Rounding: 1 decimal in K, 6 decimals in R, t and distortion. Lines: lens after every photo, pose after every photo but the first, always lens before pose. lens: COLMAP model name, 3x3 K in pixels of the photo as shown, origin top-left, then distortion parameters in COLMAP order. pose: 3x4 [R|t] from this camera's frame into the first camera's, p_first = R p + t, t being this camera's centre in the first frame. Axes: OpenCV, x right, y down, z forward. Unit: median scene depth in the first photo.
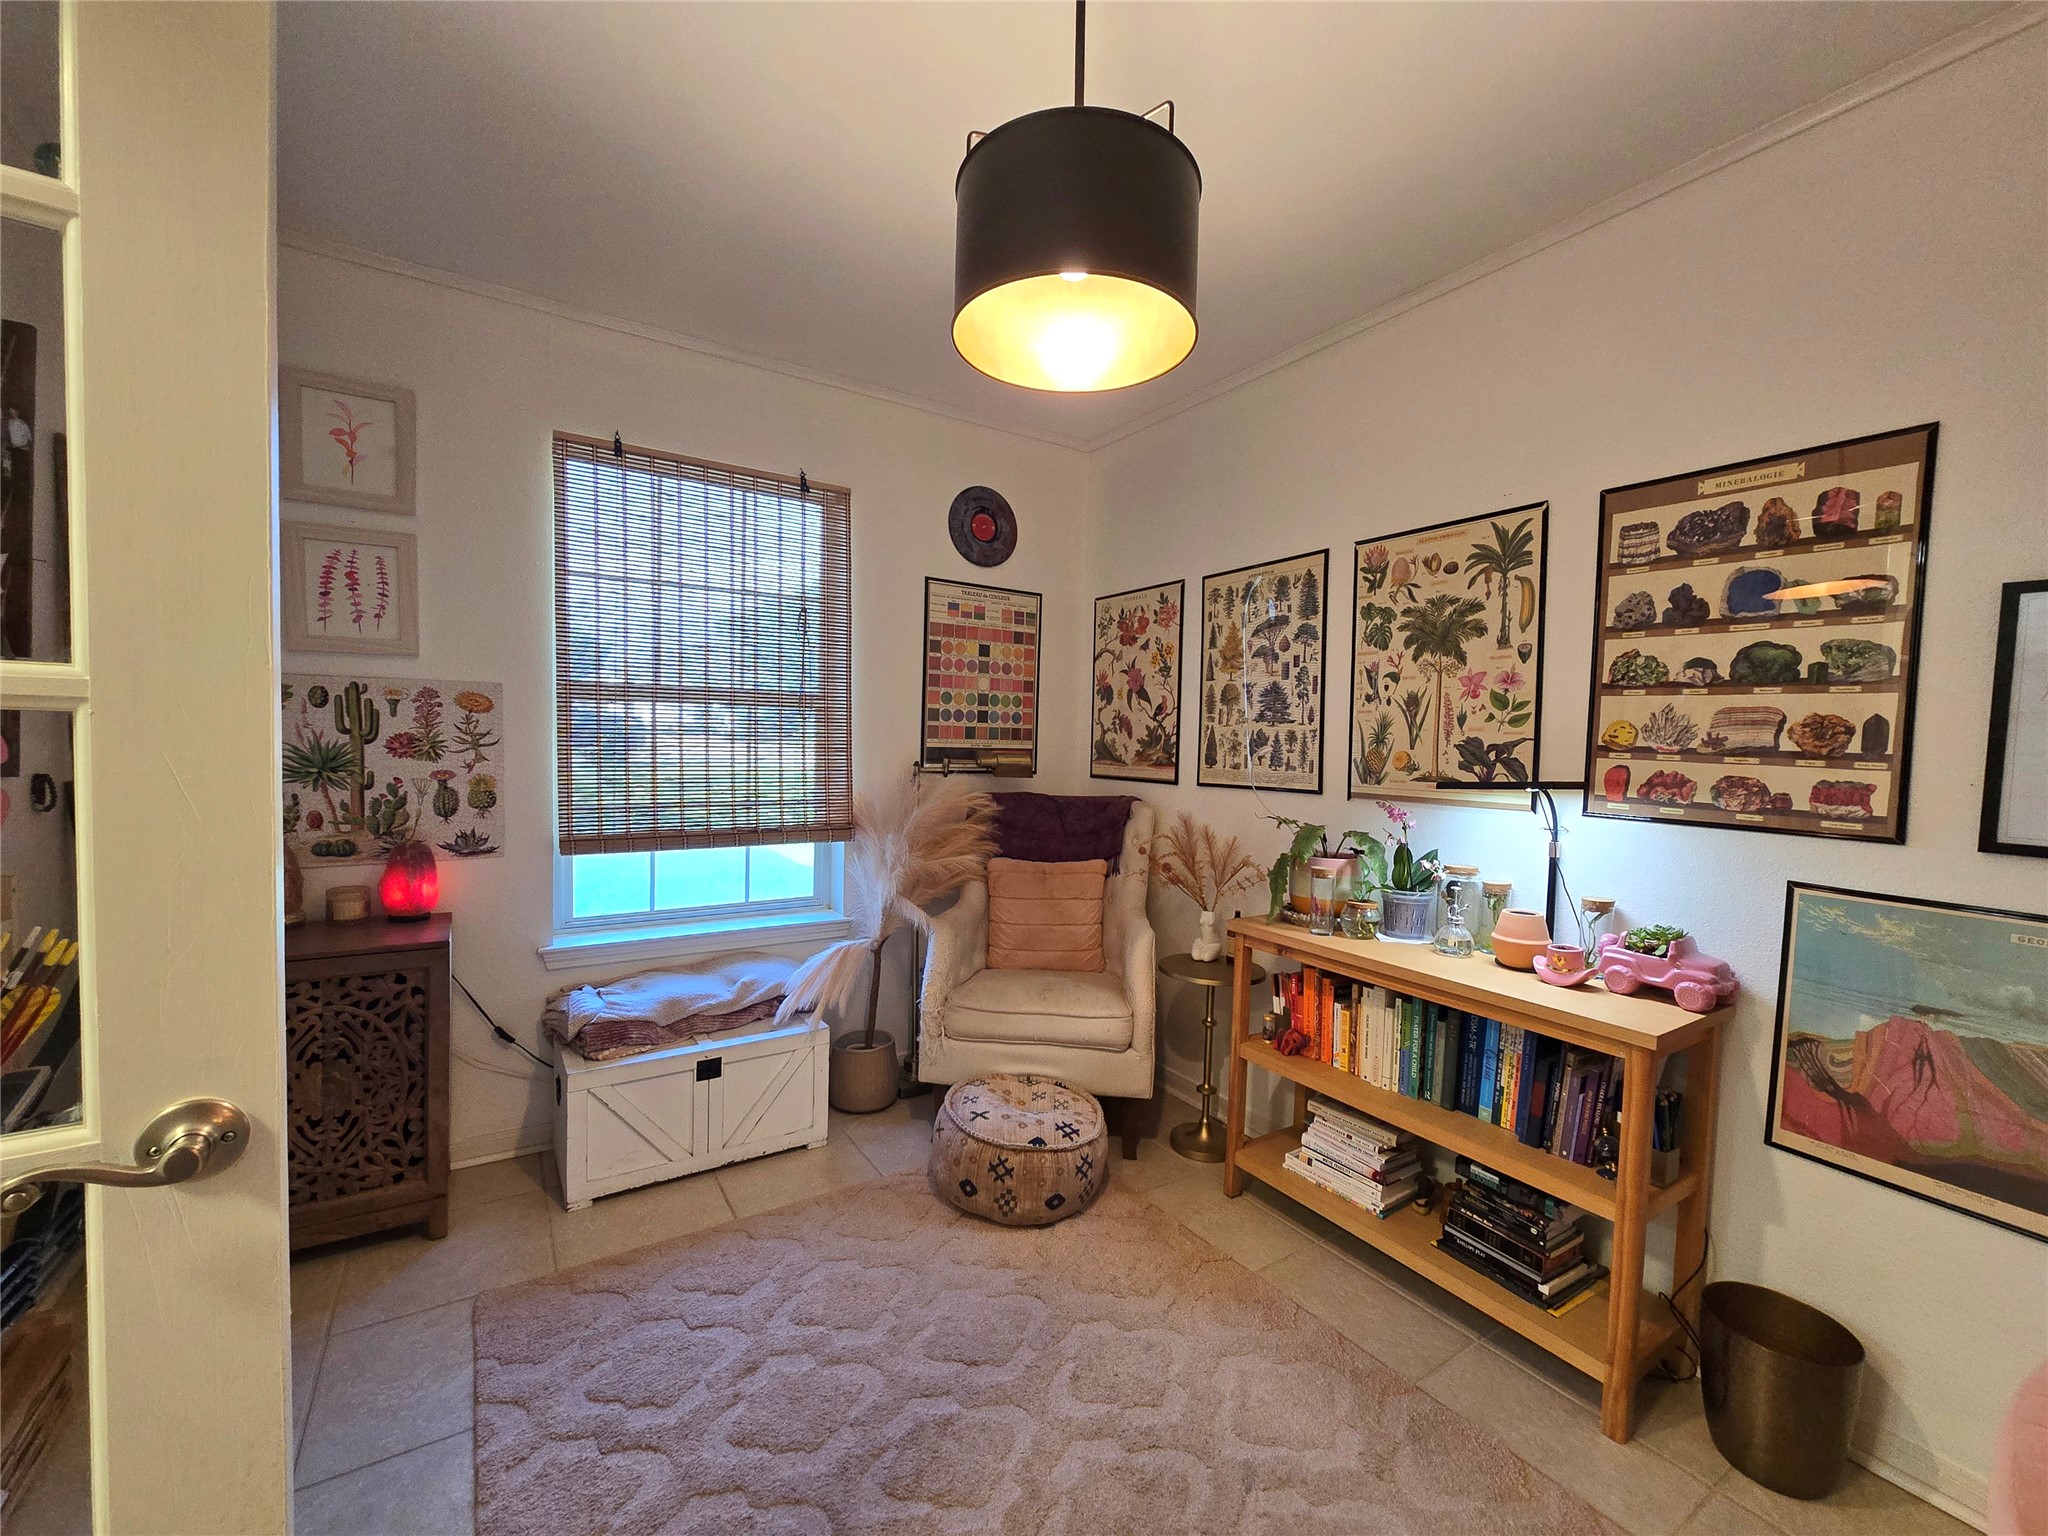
lens RADIAL K [[826.4, 0, 1030.9], [0, 826.4, 780.2], [0, 0, 1]] dist [-0.006649, 0.000156]
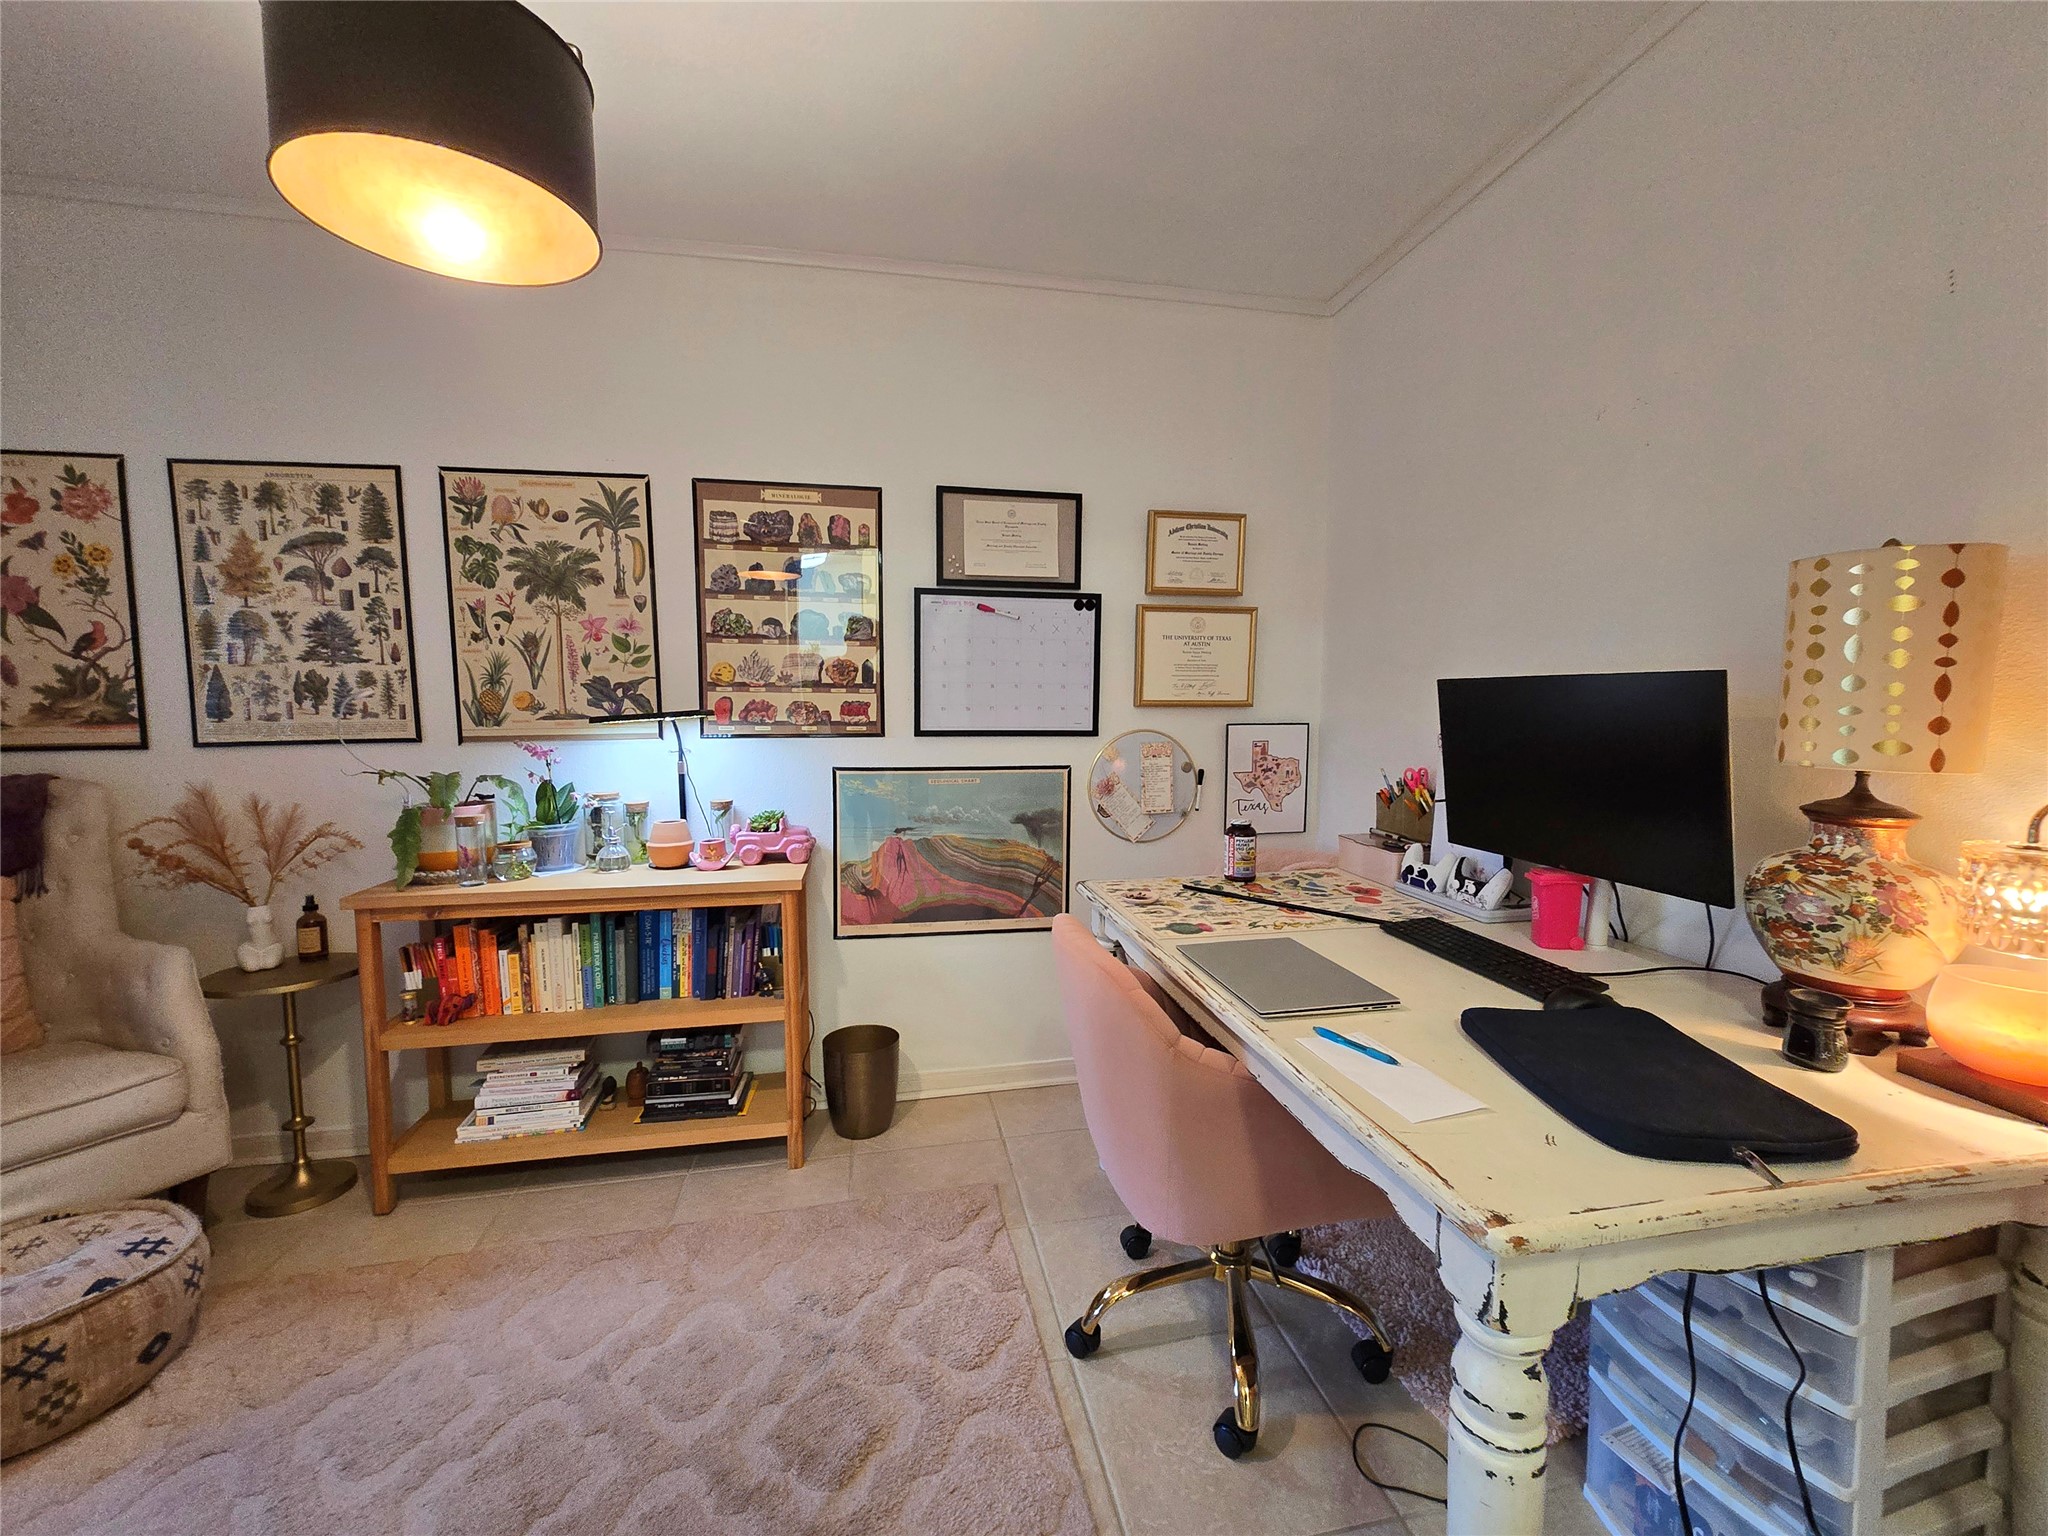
lens RADIAL K [[826.4, 0, 1037.9], [0, 826.4, 769.3], [0, 0, 1]] dist [-0.006649, 0.000156]
pose [[0.376589, -0.105163, 0.920392, -0.278535], [0.059382, 0.994233, 0.089304, 0.008057], [-0.924475, 0.021024, 0.380661, 0.038693]]
